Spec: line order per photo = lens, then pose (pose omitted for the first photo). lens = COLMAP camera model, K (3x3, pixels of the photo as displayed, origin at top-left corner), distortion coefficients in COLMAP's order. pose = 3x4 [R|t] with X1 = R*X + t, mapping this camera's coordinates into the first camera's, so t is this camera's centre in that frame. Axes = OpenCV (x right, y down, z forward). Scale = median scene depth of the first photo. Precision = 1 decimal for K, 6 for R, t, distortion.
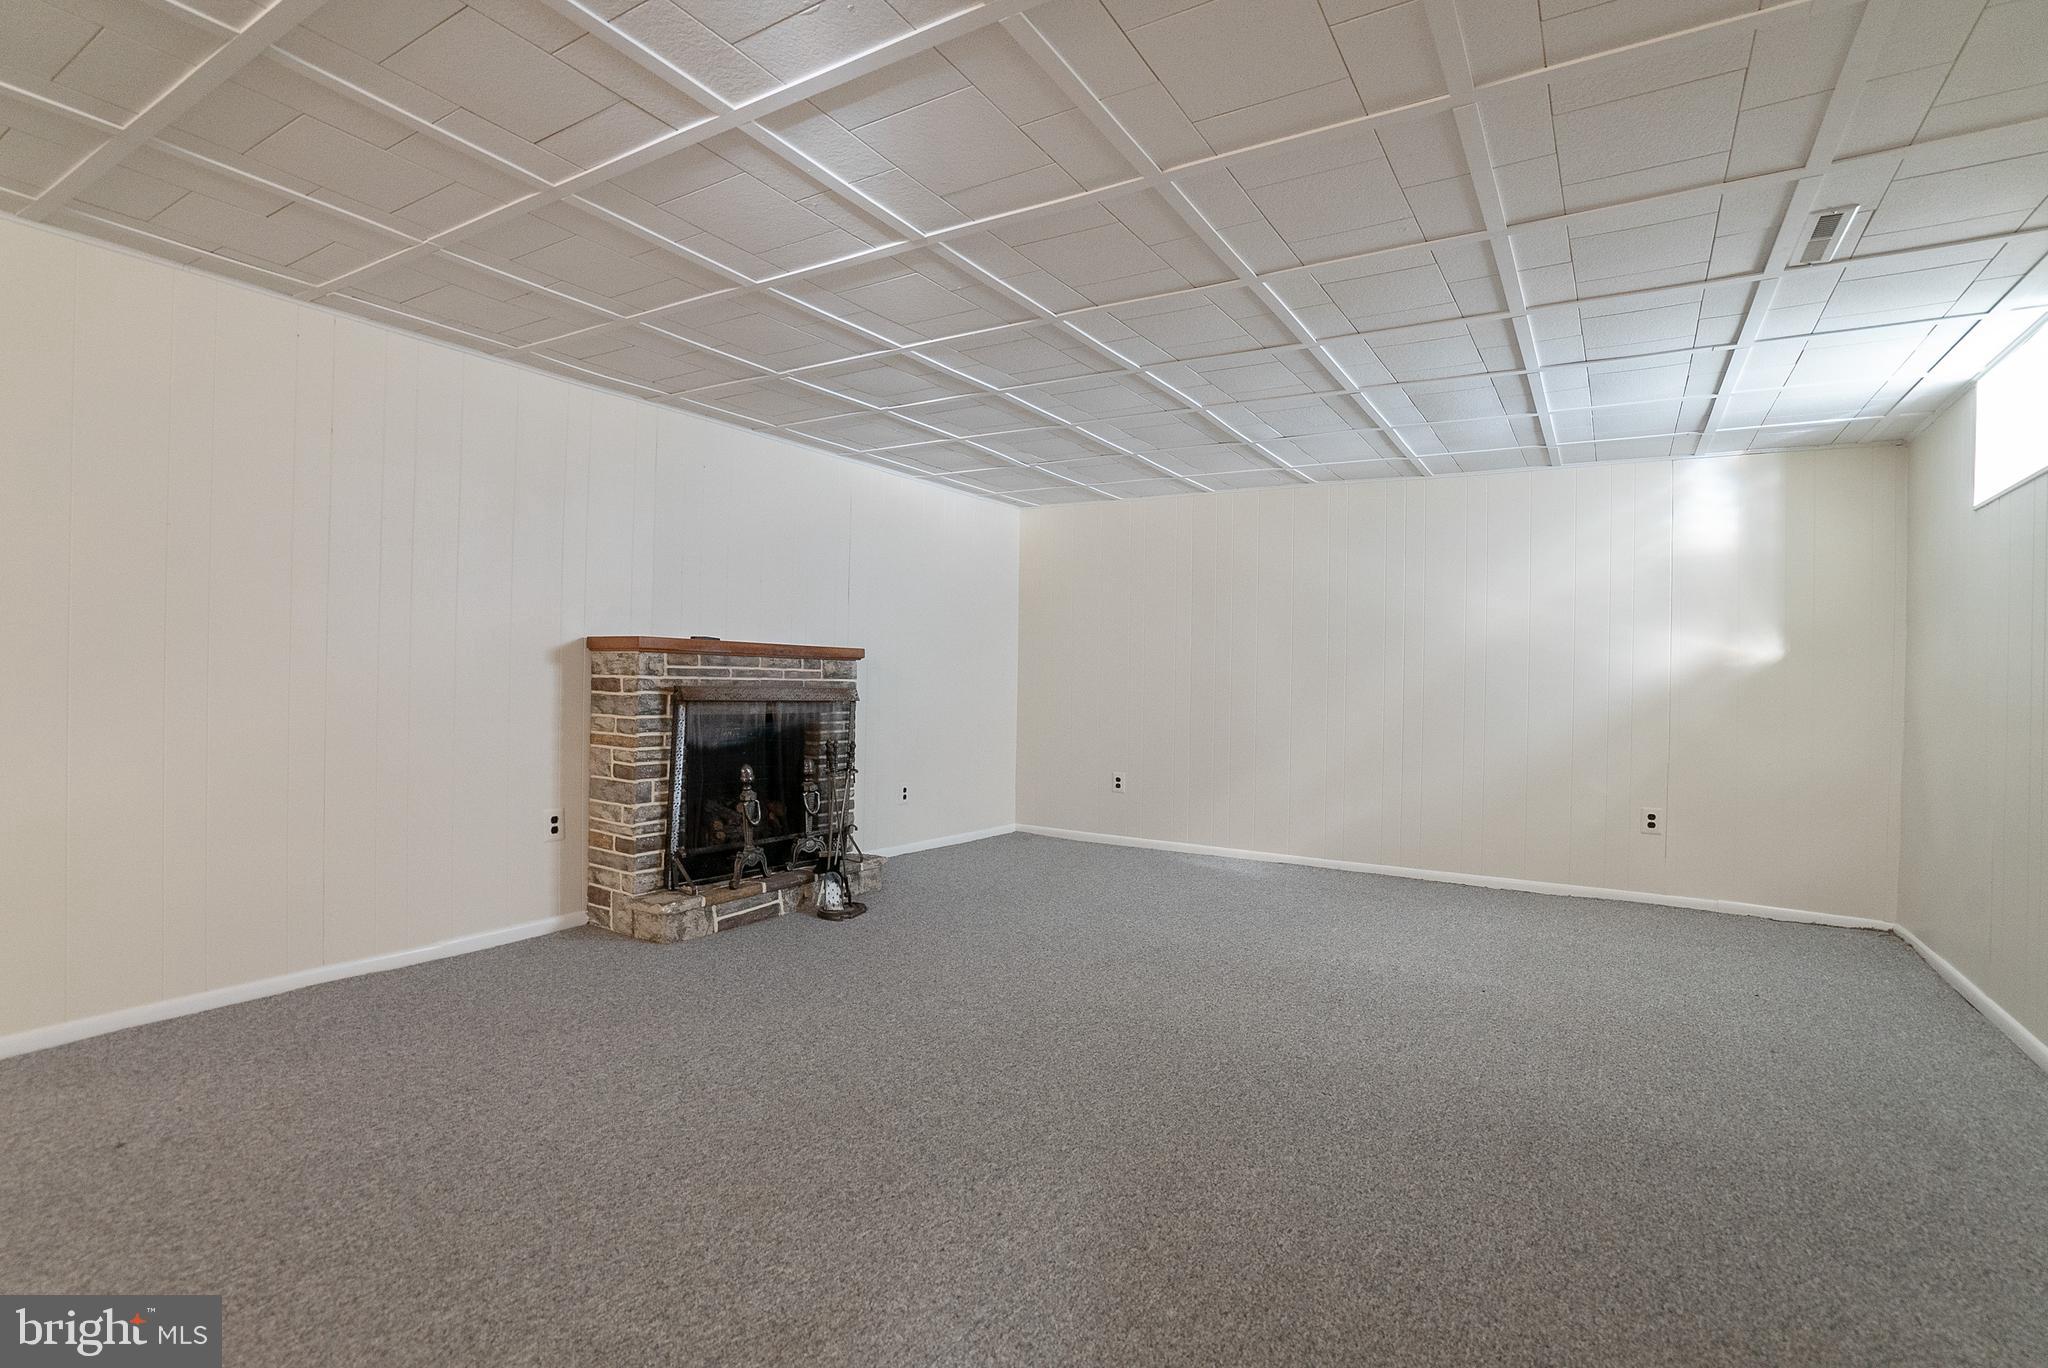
lens RADIAL K [[965.6, 0, 1030.6], [0, 965.6, 688.3], [0, 0, 1]] dist [-0.044281, 0.021935]
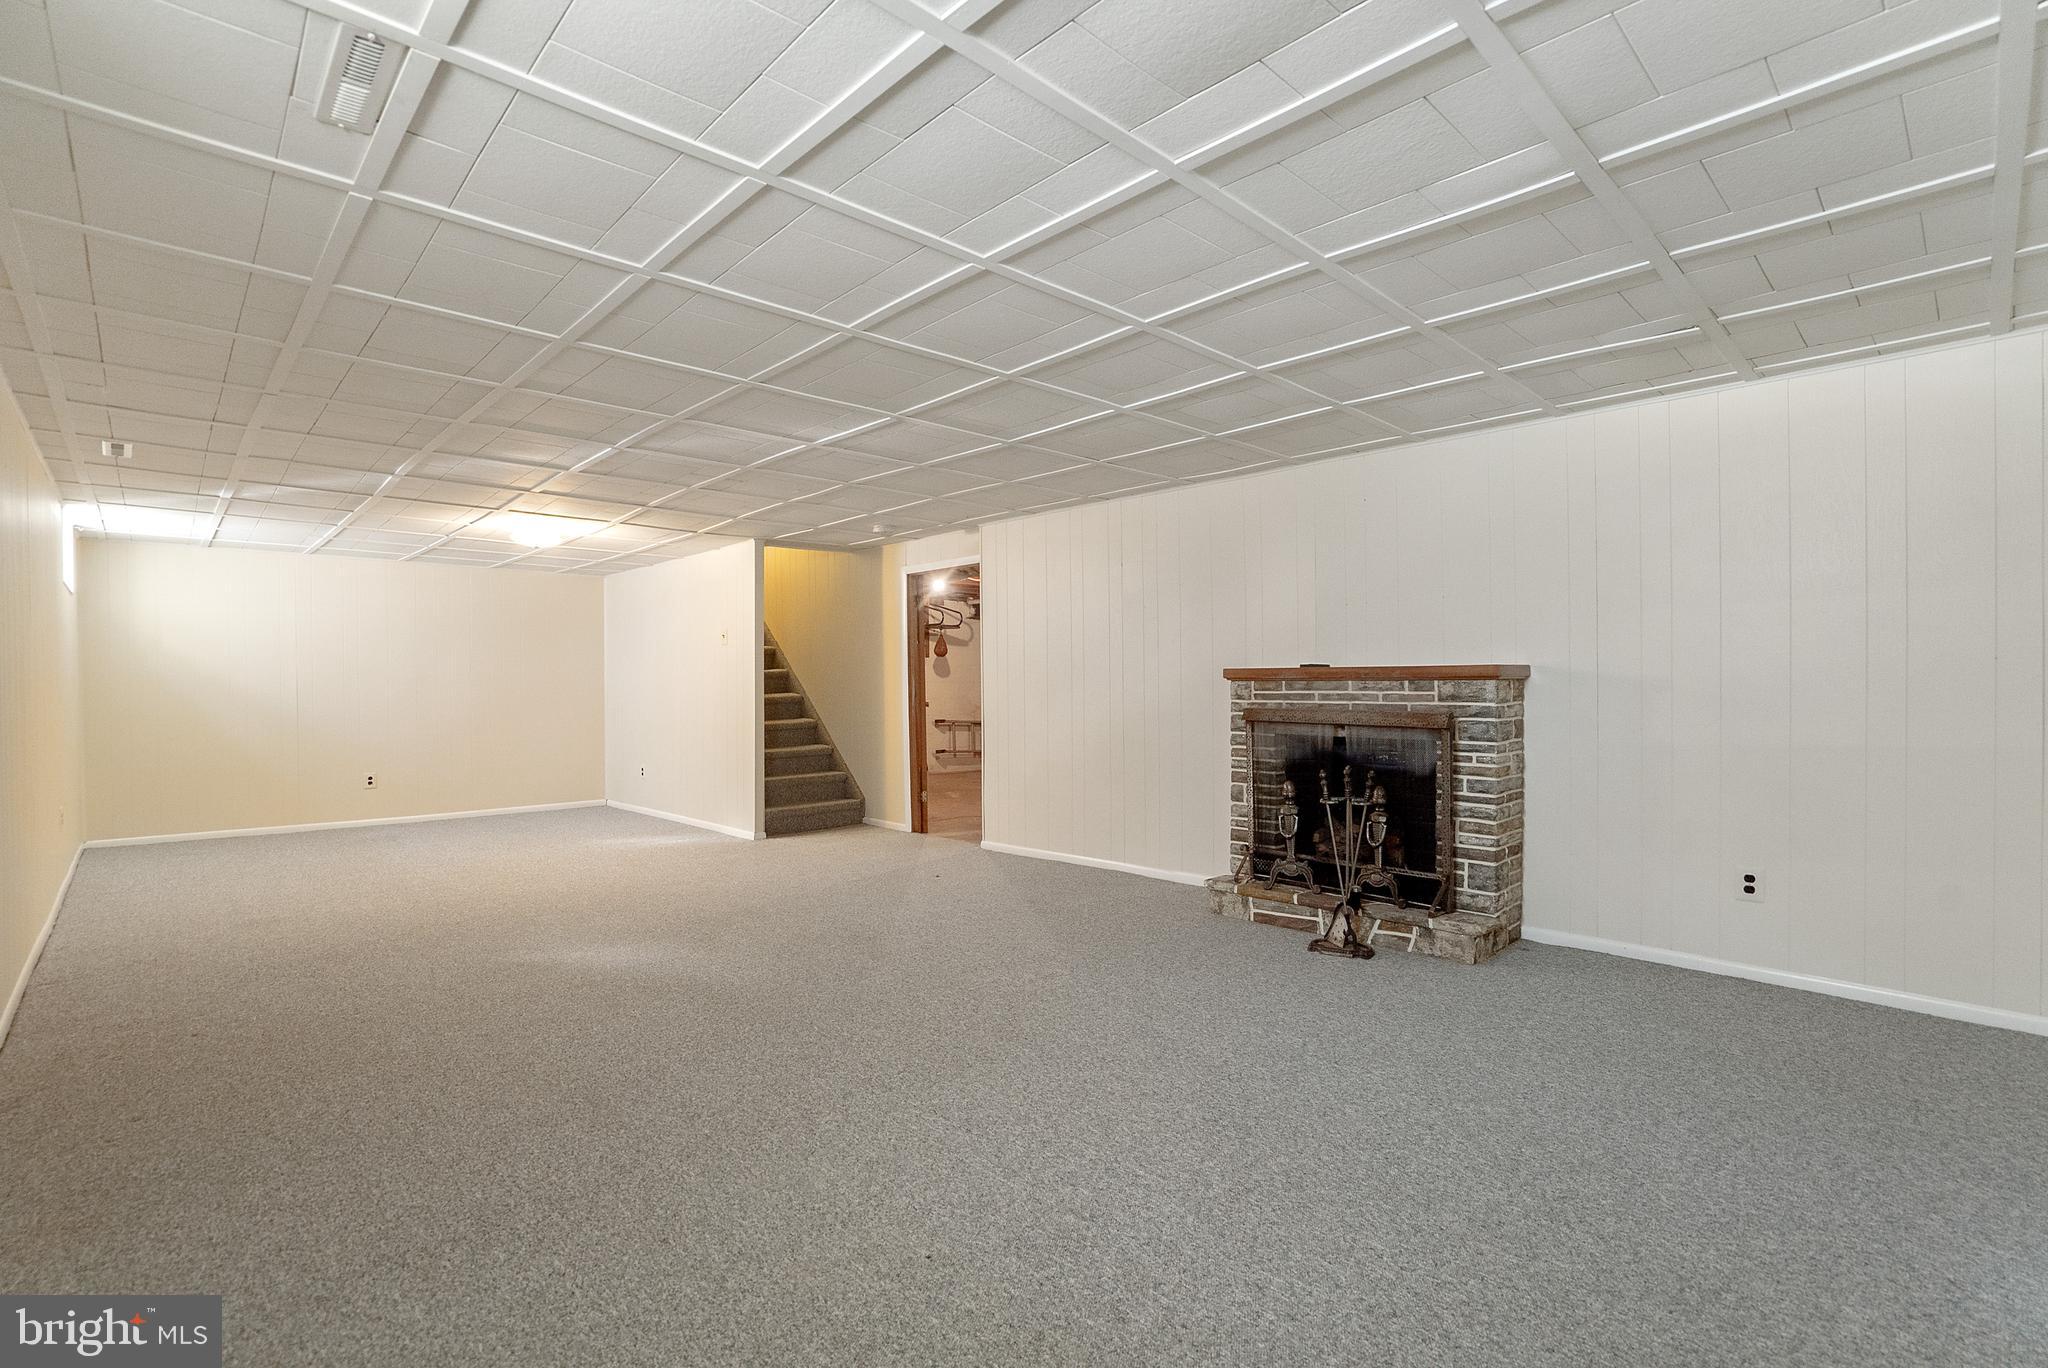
lens RADIAL K [[965.6, 0, 1030.6], [0, 965.6, 688.3], [0, 0, 1]] dist [-0.044281, 0.021935]
pose [[-0.253074, -0.027448, -0.967058, 0.808903], [-0.020087, 0.999531, -0.023113, 0.005865], [0.967238, 0.013576, -0.253506, 0.963491]]
